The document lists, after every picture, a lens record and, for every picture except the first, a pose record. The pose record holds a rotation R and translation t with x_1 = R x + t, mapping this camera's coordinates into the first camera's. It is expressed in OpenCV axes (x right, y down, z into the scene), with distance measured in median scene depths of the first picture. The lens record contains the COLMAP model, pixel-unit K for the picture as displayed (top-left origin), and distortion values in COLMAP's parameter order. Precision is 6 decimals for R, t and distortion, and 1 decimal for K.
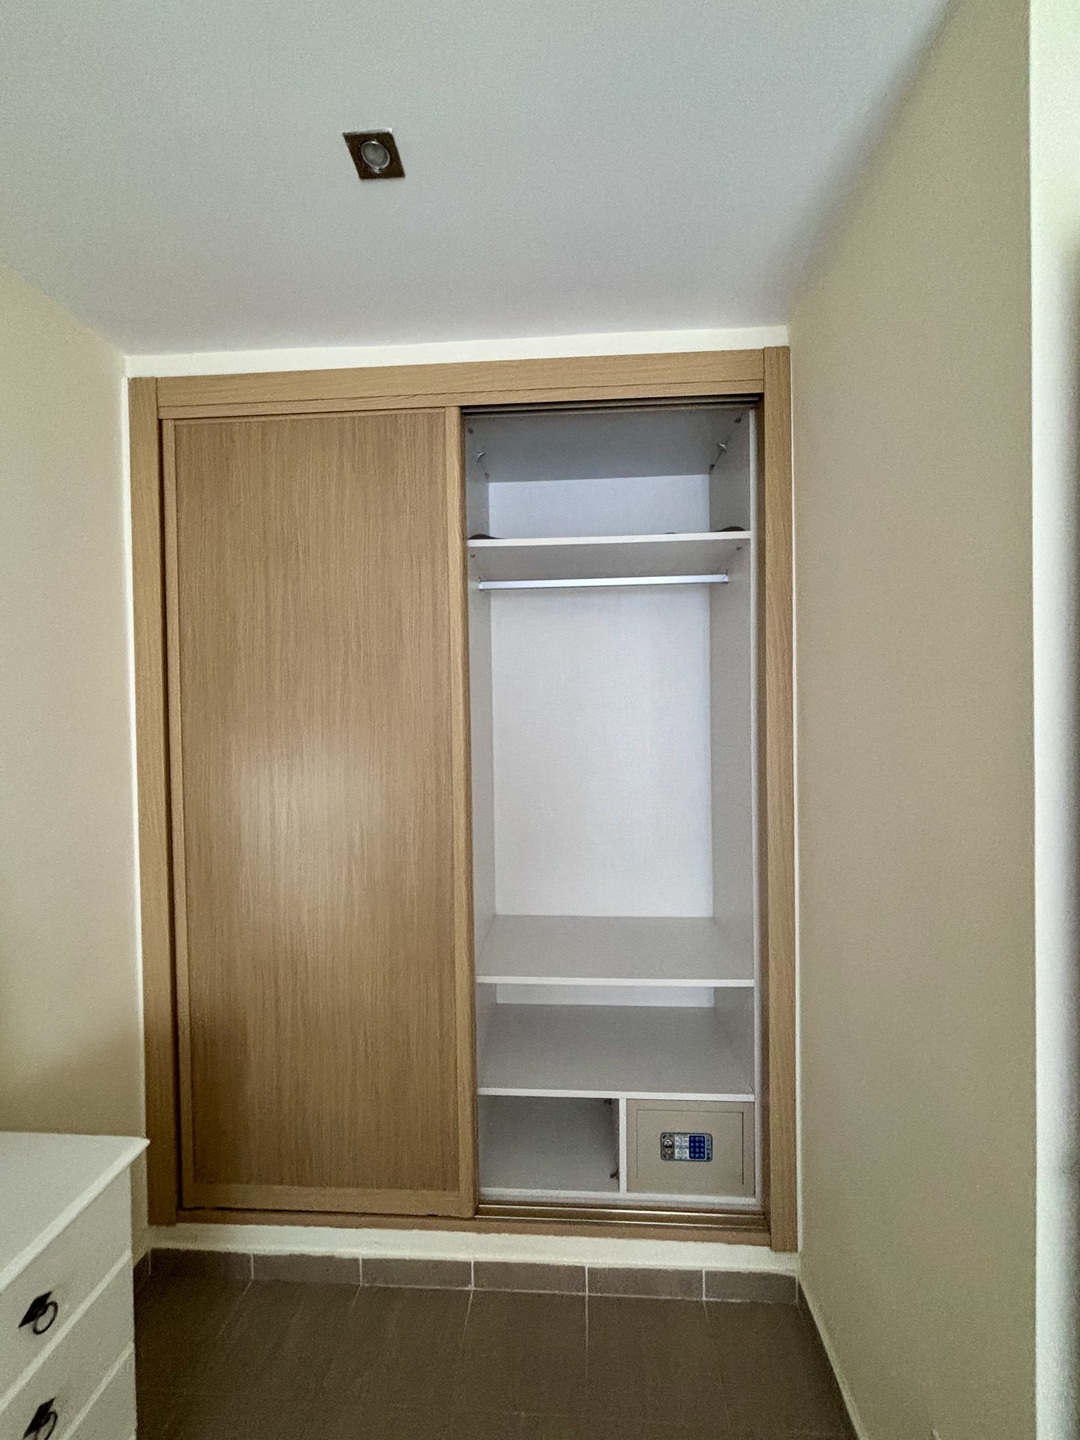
lens RADIAL K [[581.6, 0, 540.0], [0, 581.6, 720.0], [0, 0, 1]] dist [-0.025297, 0.016472]
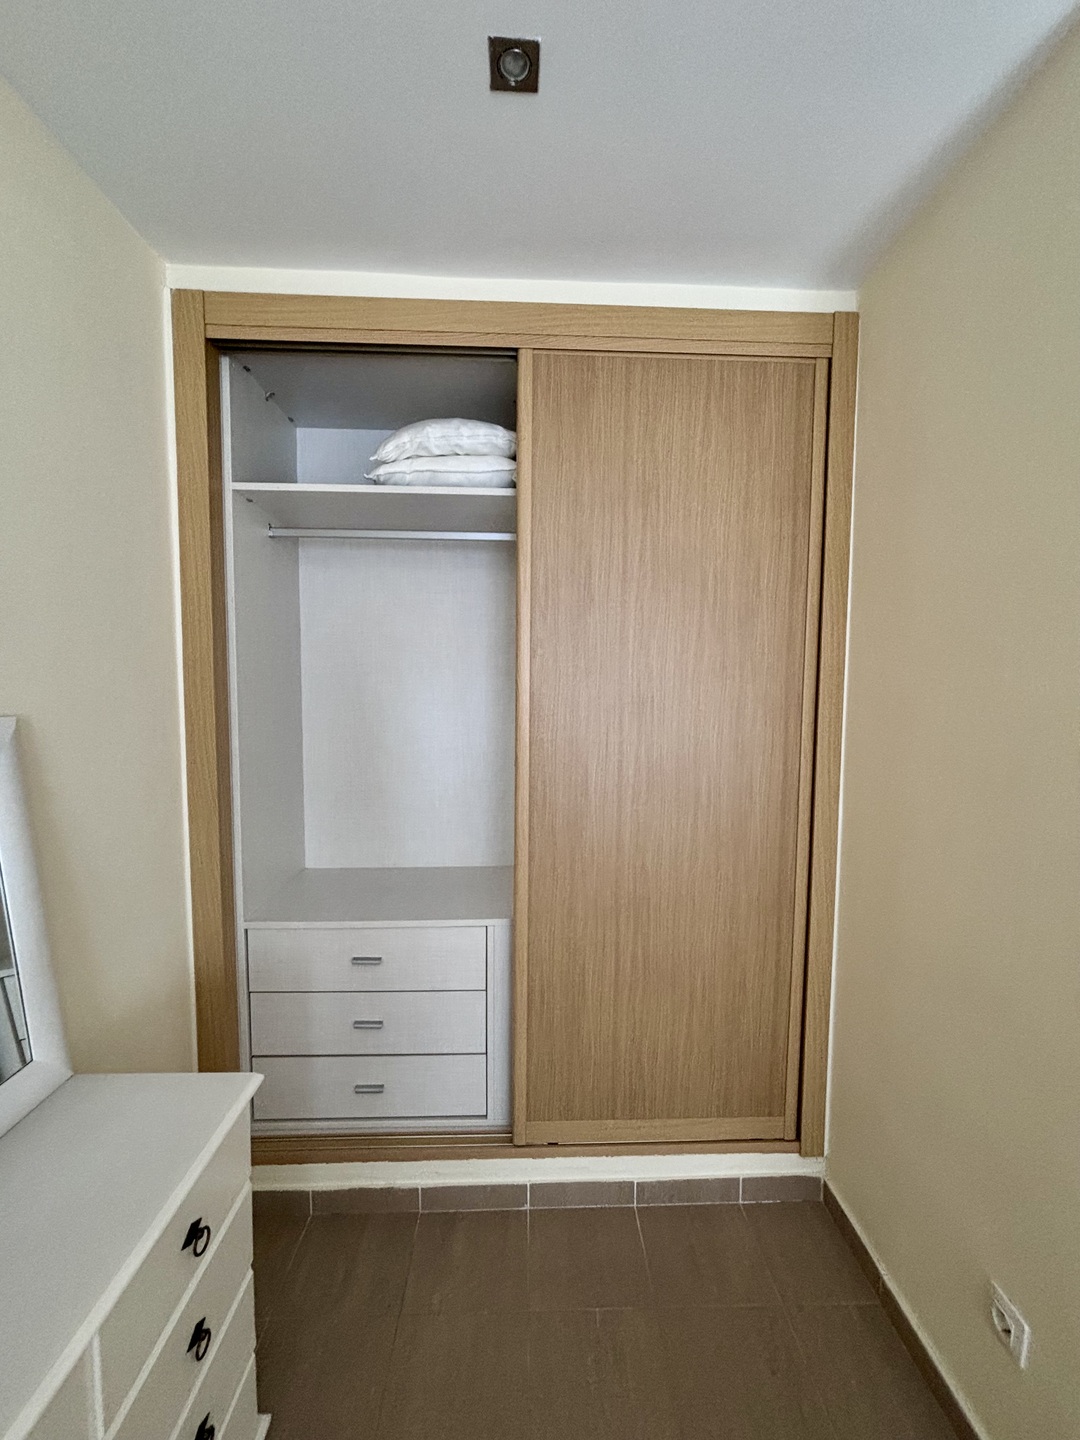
lens RADIAL K [[572.0, 0, 543.6], [0, 572.0, 704.7], [0, 0, 1]] dist [-0.022596, 0.015378]
pose [[0.995220, 0.015618, 0.096405, -0.210325], [-0.021041, 0.998238, 0.055487, 0.002575], [-0.095368, -0.057250, 0.993794, 0.012324]]
